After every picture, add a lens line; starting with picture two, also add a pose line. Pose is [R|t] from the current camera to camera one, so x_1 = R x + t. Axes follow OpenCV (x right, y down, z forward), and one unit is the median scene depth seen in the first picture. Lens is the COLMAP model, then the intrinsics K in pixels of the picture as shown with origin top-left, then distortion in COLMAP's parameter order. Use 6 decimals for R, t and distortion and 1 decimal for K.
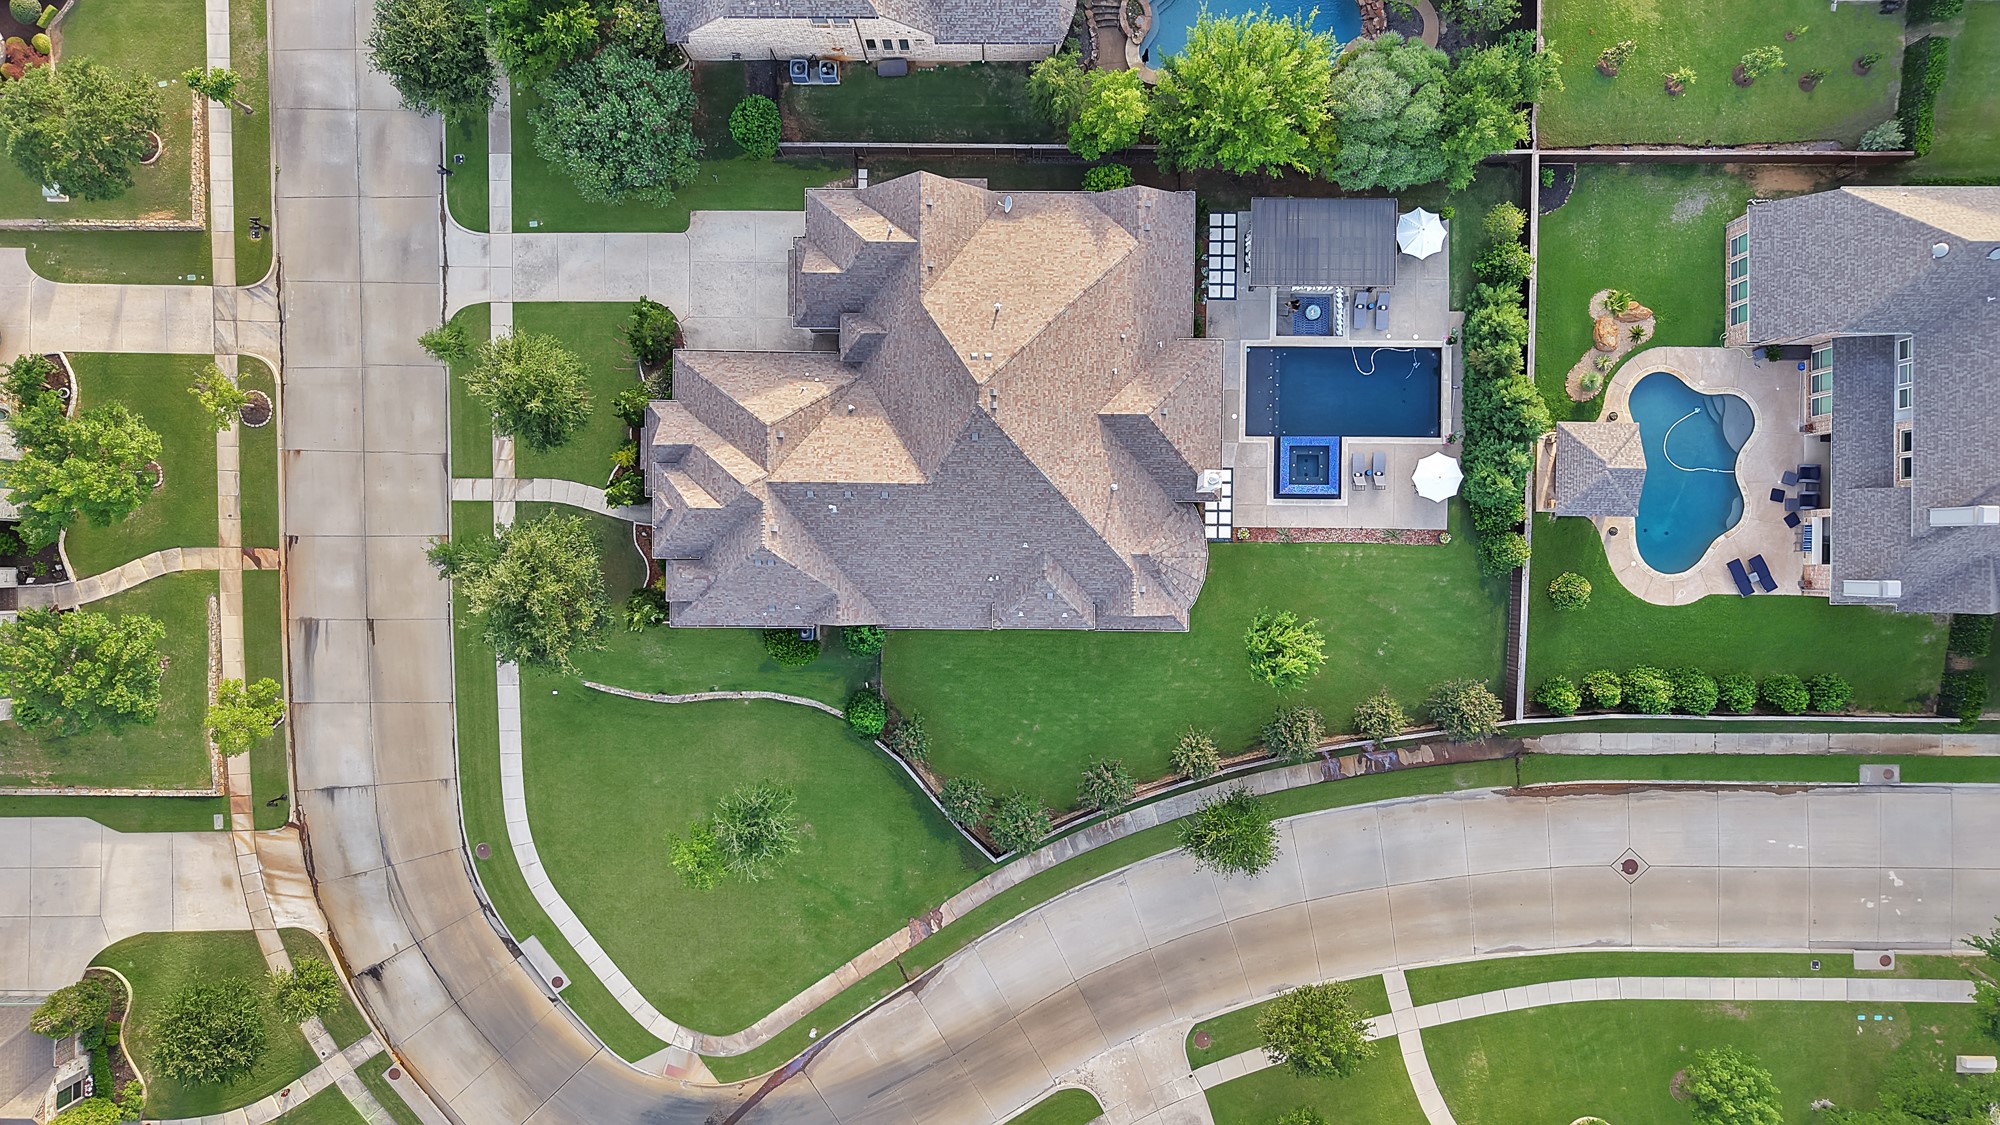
lens RADIAL K [[1370.1, 0, 1000.0], [0, 1370.1, 562.5], [0, 0, 1]] dist [0.008843, -0.003423]
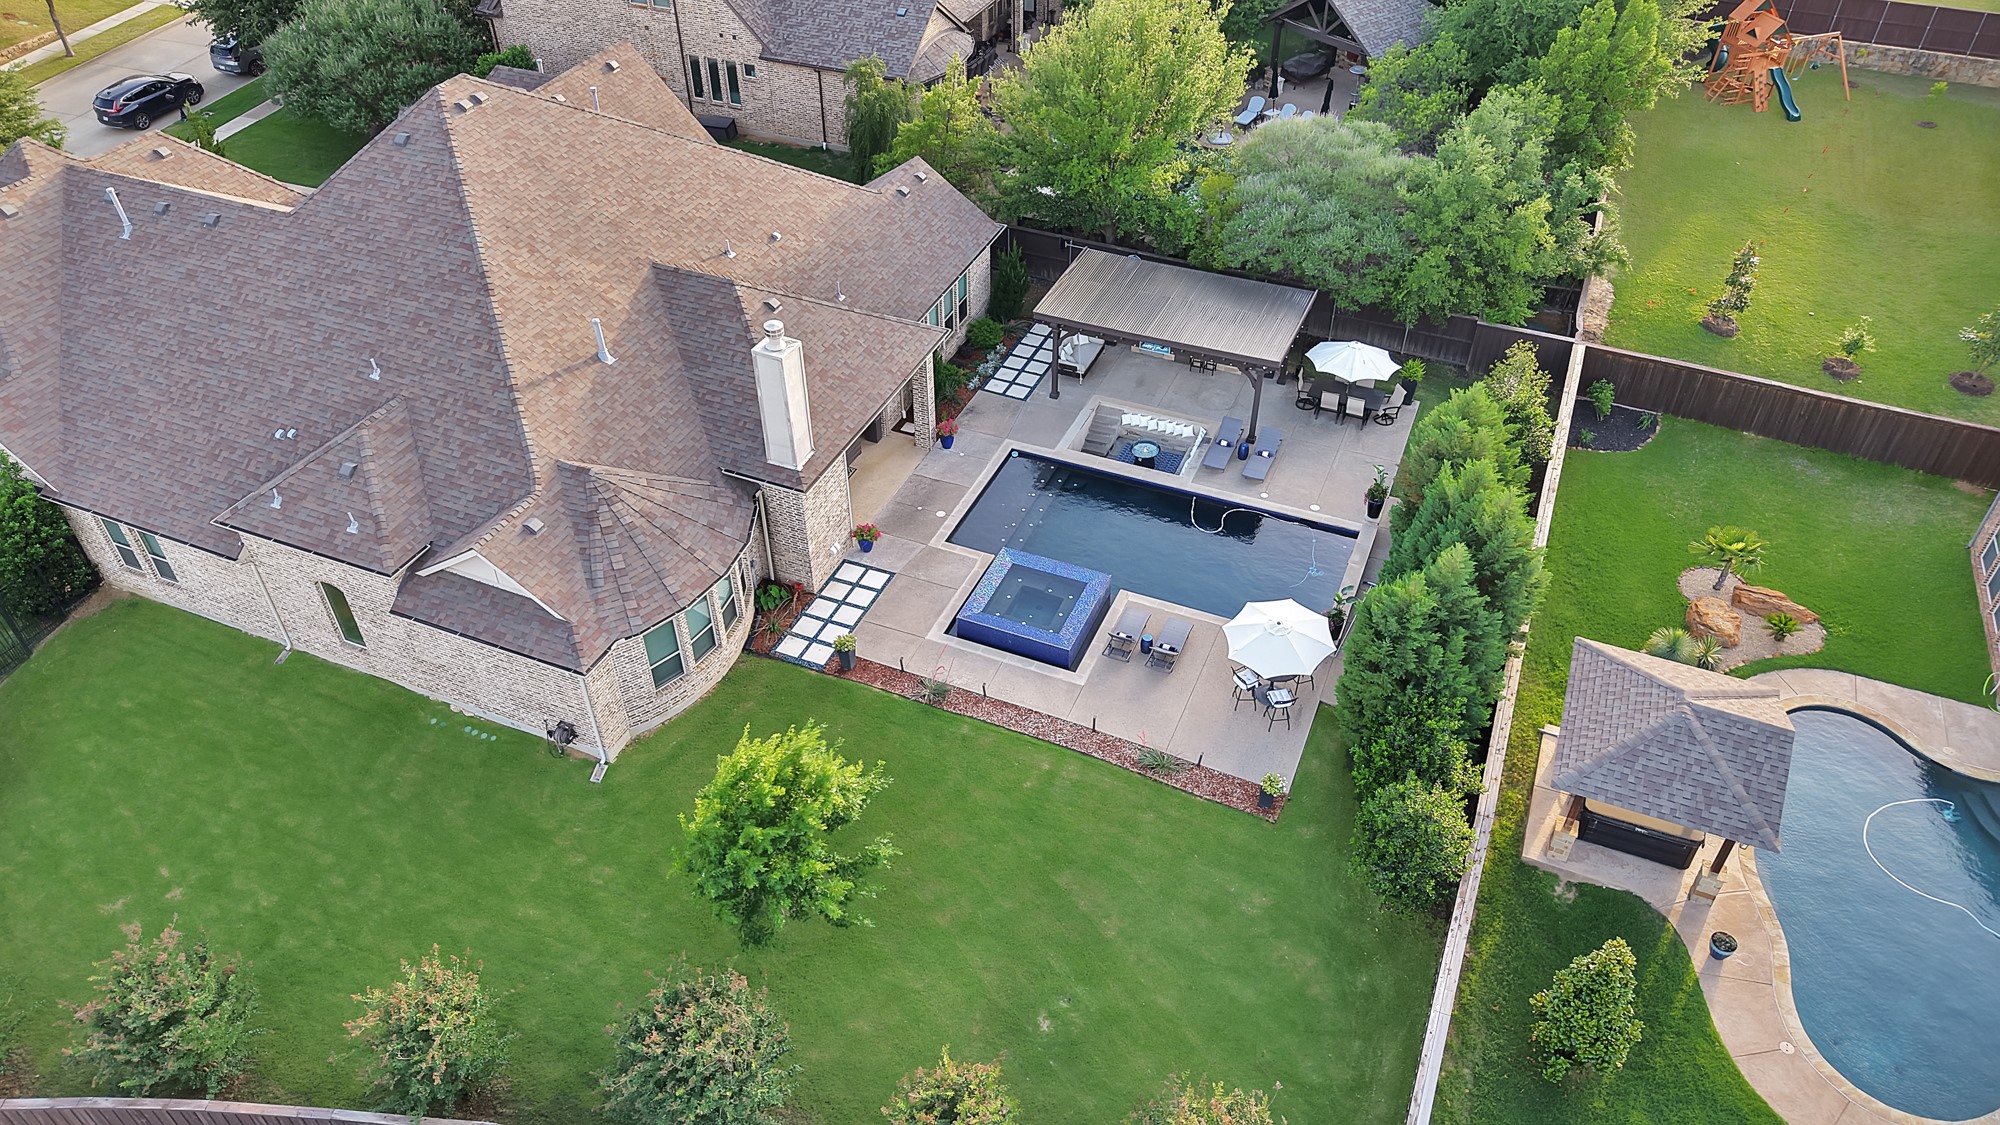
lens RADIAL K [[1370.1, 0, 1000.0], [0, 1370.1, 562.5], [0, 0, 1]] dist [0.008843, -0.003423]
pose [[0.922262, 0.257732, -0.288109, 0.342005], [-0.386369, 0.590890, -0.708214, 0.257595], [-0.012288, 0.764476, 0.644536, 0.672718]]
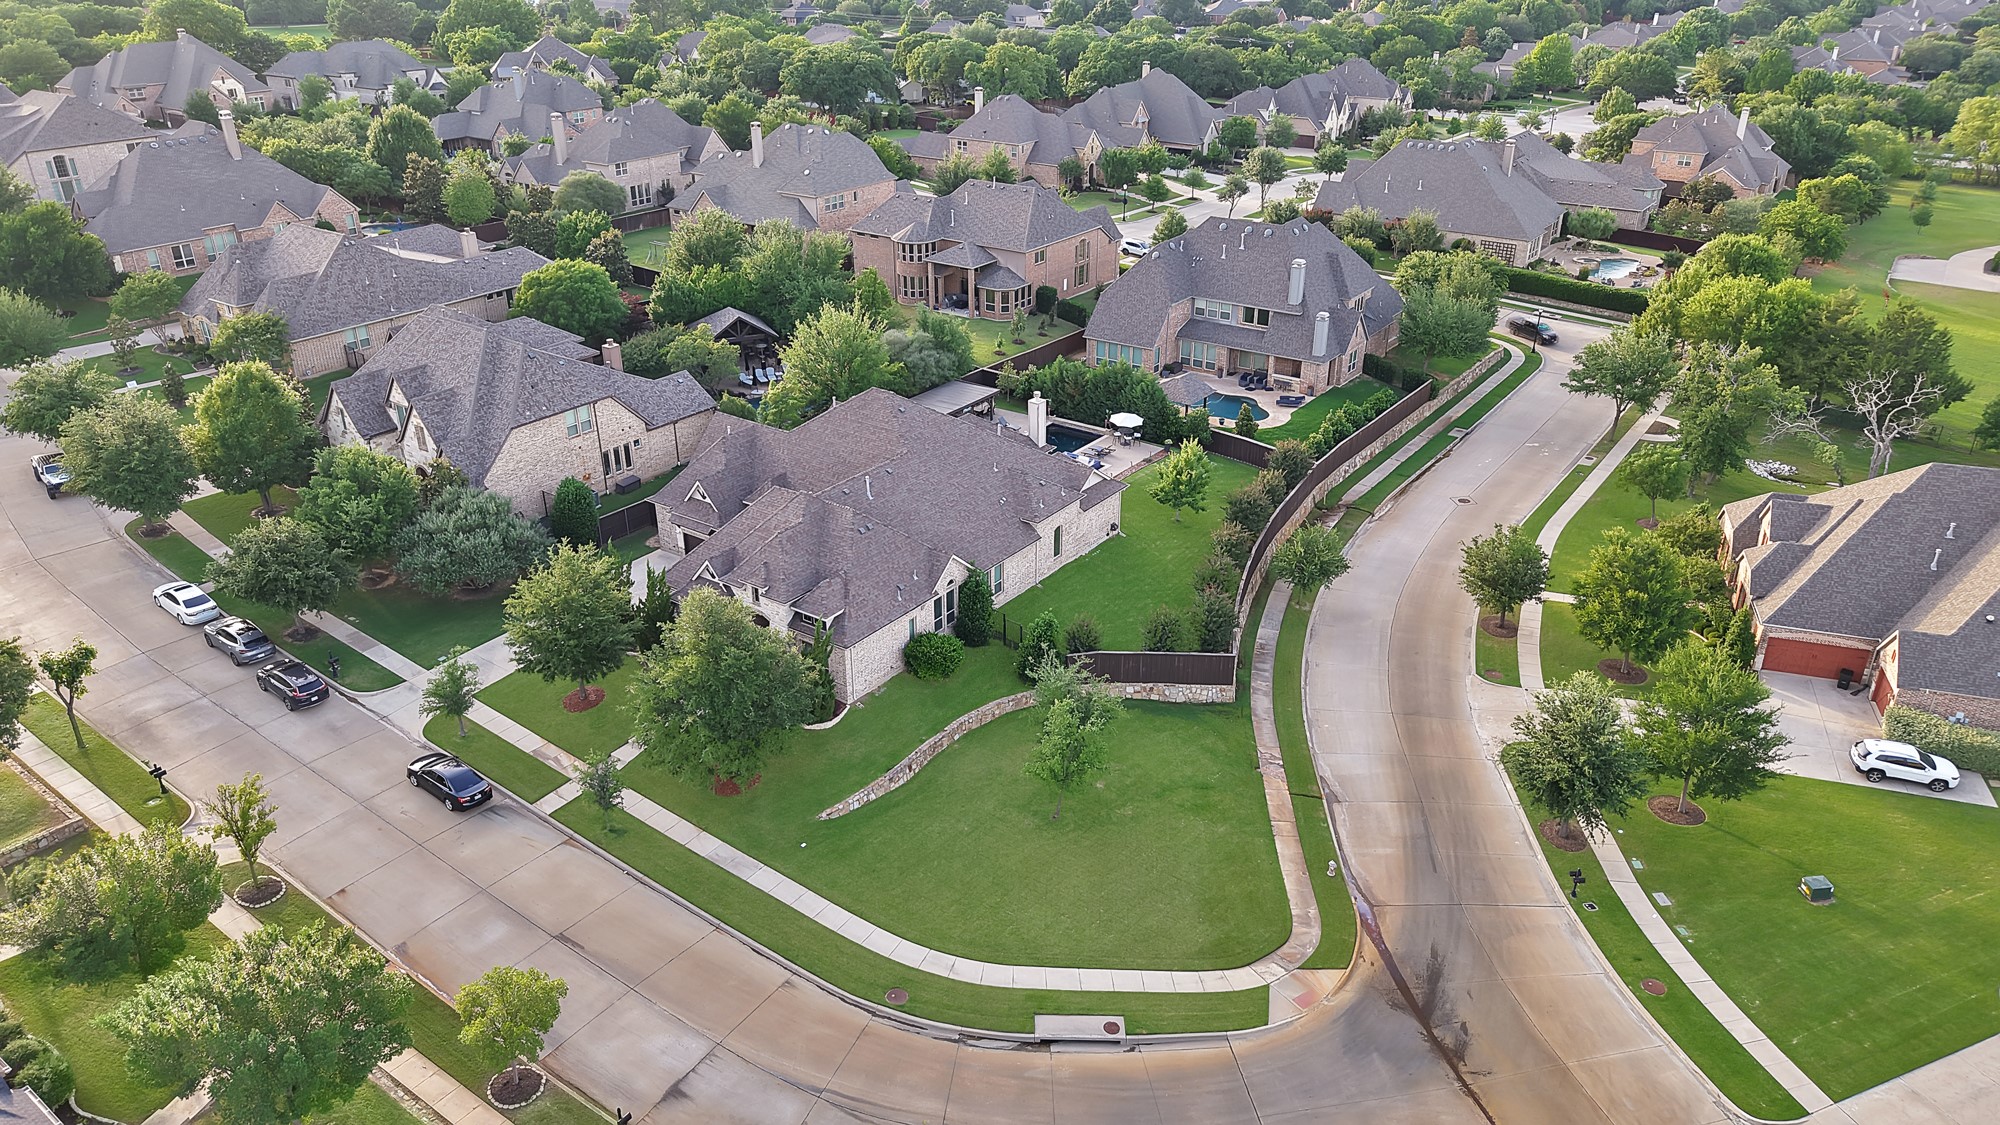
lens RADIAL K [[1370.1, 0, 1000.0], [0, 1370.1, 562.5], [0, 0, 1]] dist [0.008843, -0.003423]
pose [[0.582830, -0.338456, 0.738754, -0.814646], [0.812569, 0.249948, -0.526553, 0.586044], [-0.006435, 0.907179, 0.420696, 0.518540]]
